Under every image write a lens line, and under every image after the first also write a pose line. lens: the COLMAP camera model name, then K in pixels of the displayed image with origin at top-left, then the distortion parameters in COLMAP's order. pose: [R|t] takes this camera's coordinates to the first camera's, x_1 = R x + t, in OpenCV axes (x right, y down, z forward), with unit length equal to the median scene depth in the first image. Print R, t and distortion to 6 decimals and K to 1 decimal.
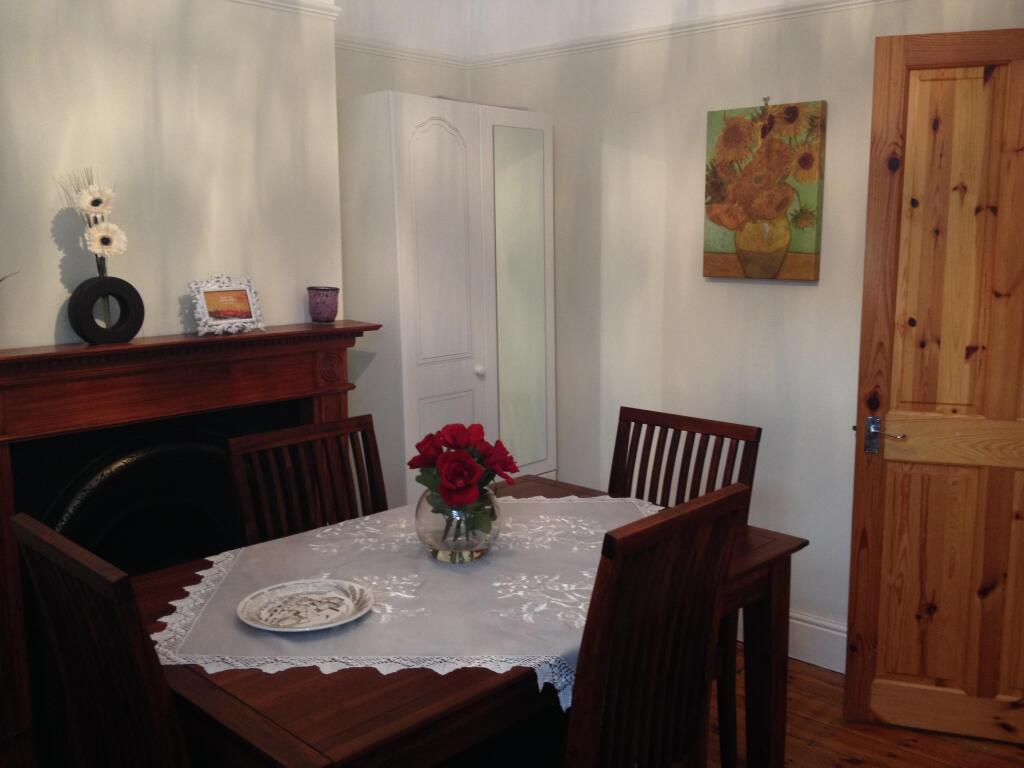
lens RADIAL K [[951.1, 0, 512.0], [0, 951.1, 384.0], [0, 0, 1]] dist [-0.002841, -0.002360]
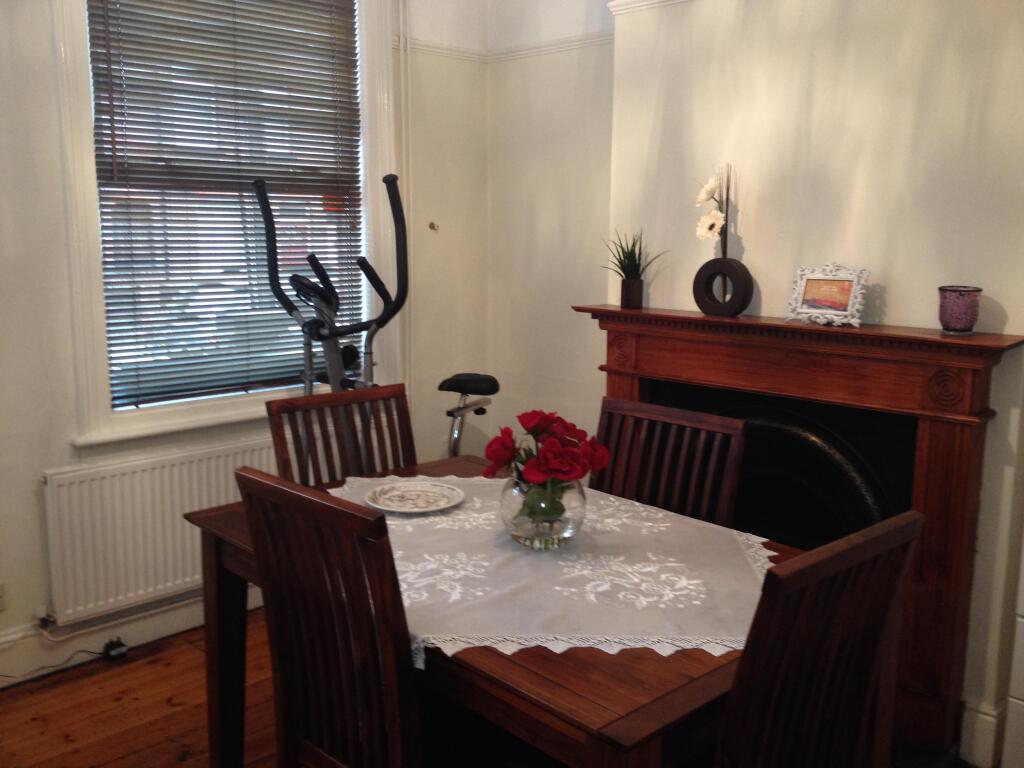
lens RADIAL K [[951.1, 0, 512.0], [0, 951.1, 384.0], [0, 0, 1]] dist [-0.002841, -0.002360]
pose [[-0.069614, 0.163586, -0.984070, 0.677919], [-0.162562, 0.971417, 0.172983, -0.110261], [0.984239, 0.172015, -0.041031, 0.748437]]
